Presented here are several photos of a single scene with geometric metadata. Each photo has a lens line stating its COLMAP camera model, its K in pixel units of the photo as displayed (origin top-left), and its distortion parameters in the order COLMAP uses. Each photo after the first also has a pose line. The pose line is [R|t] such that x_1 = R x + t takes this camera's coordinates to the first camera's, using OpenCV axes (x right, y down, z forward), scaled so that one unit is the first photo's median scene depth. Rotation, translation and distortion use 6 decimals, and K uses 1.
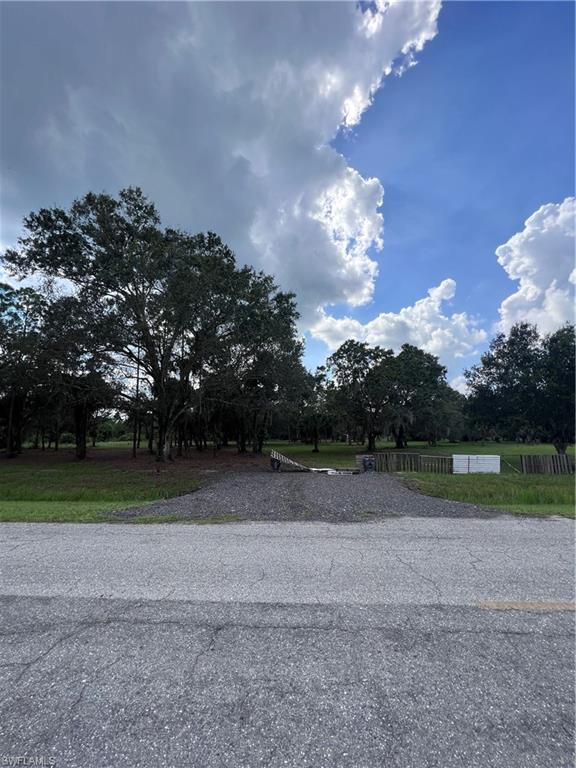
lens RADIAL K [[307.3, 0, 288.0], [0, 307.3, 384.0], [0, 0, 1]] dist [0.000491, 0.000010]
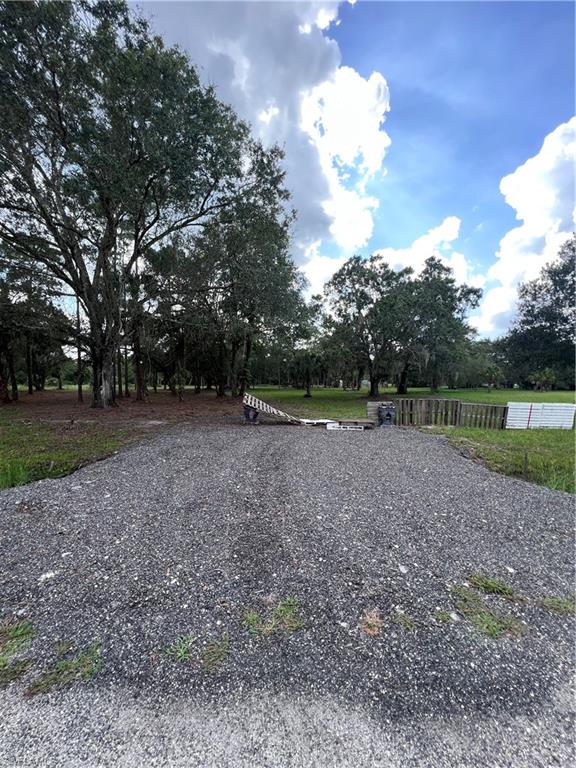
lens RADIAL K [[307.3, 0, 288.0], [0, 307.3, 384.0], [0, 0, 1]] dist [0.000491, 0.000010]
pose [[0.999621, 0.009175, 0.025965, 0.012833], [-0.013526, 0.984881, 0.172705, 0.039389], [-0.023988, -0.172991, 0.984631, 0.172620]]
